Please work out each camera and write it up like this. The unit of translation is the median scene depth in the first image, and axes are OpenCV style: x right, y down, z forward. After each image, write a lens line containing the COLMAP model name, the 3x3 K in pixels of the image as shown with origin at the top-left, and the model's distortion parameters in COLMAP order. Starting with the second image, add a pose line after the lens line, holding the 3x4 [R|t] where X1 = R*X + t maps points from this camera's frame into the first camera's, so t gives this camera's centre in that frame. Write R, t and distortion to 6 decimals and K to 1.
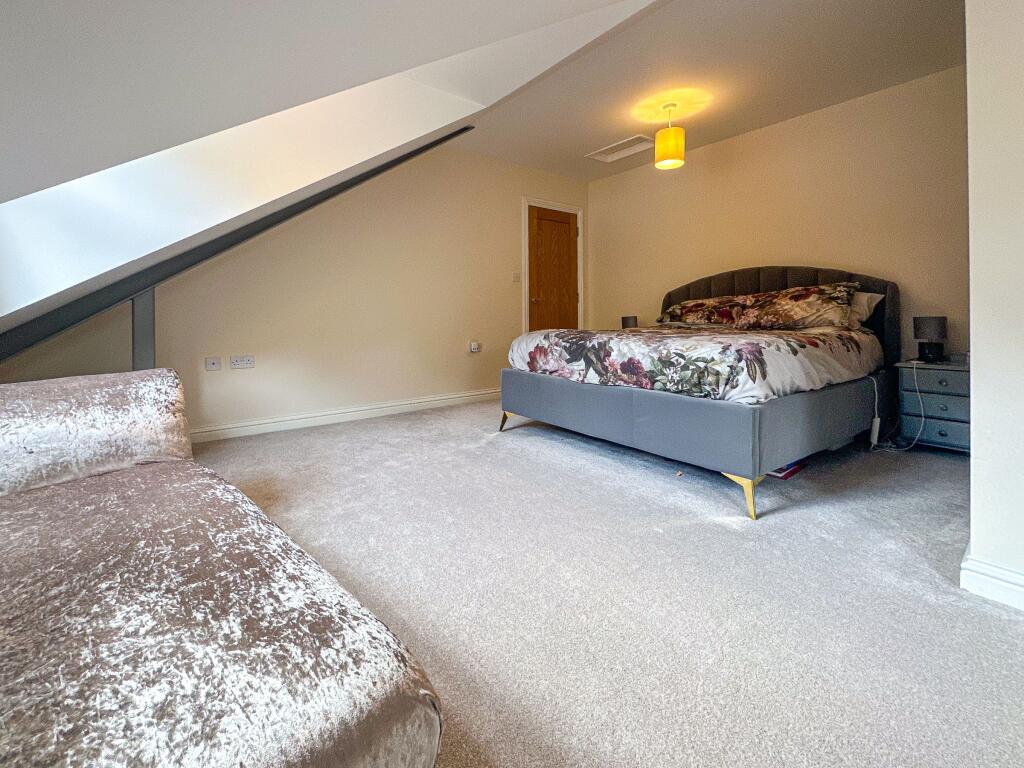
lens RADIAL K [[435.6, 0, 462.0], [0, 435.6, 328.2], [0, 0, 1]] dist [0.005568, 0.000099]
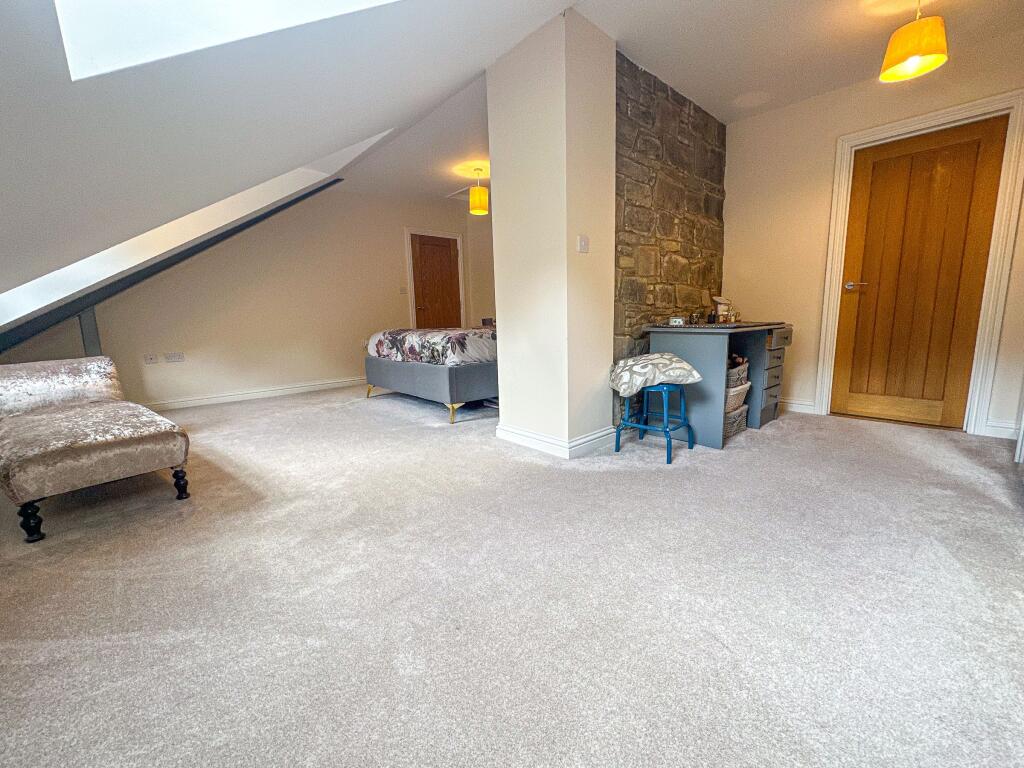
lens RADIAL K [[419.7, 0, 512.2], [0, 419.7, 389.2], [0, 0, 1]] dist [-0.004101, 0.000000]
pose [[0.991762, -0.039866, 0.121732, 0.597330], [0.022676, 0.989968, 0.139462, 0.022564], [-0.126071, -0.135552, 0.982716, -0.708219]]
